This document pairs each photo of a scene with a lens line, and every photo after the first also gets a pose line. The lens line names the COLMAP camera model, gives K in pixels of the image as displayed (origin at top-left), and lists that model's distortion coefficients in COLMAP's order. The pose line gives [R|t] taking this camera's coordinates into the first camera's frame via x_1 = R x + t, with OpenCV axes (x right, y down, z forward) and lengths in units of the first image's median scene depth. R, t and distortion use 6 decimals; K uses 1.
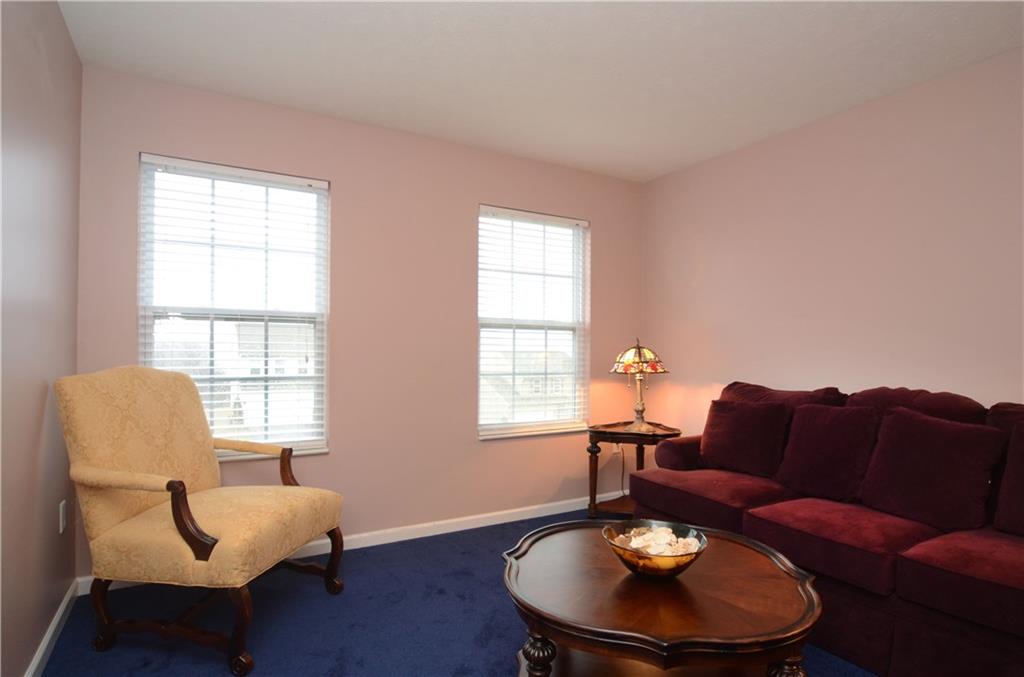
lens RADIAL K [[566.8, 0, 514.1], [0, 566.8, 339.1], [0, 0, 1]] dist [-0.018069, 0.002036]
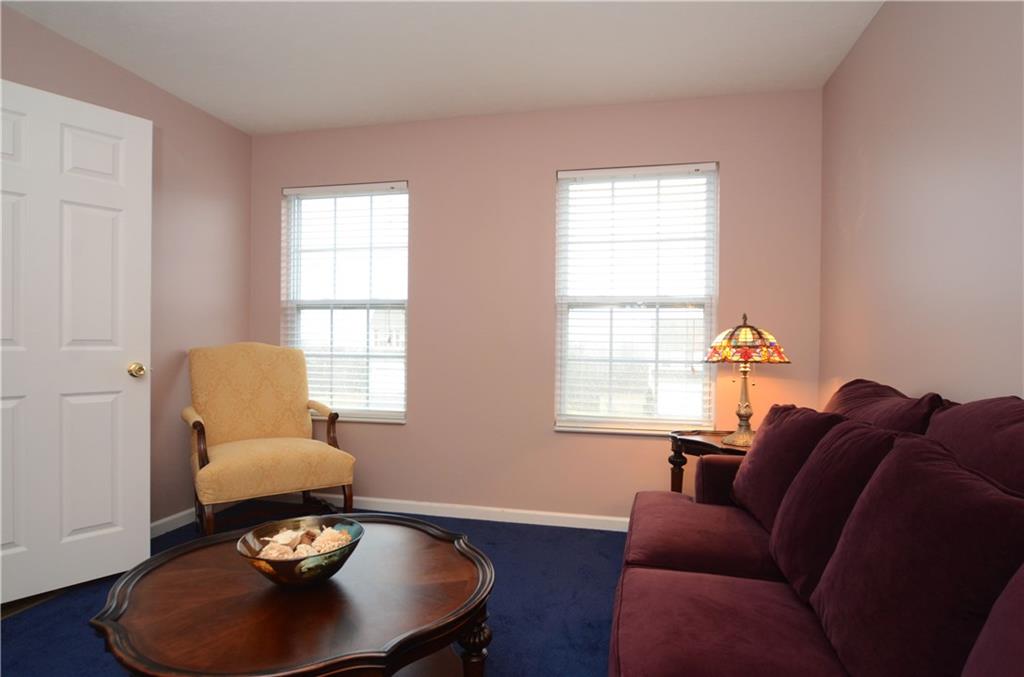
lens RADIAL K [[566.8, 0, 504.7], [0, 566.8, 330.2], [0, 0, 1]] dist [-0.018069, 0.002036]
pose [[0.718471, -0.006961, -0.695522, 0.509208], [0.013041, 0.999909, 0.003464, 0.012141], [0.695435, -0.011559, 0.718496, 0.285857]]
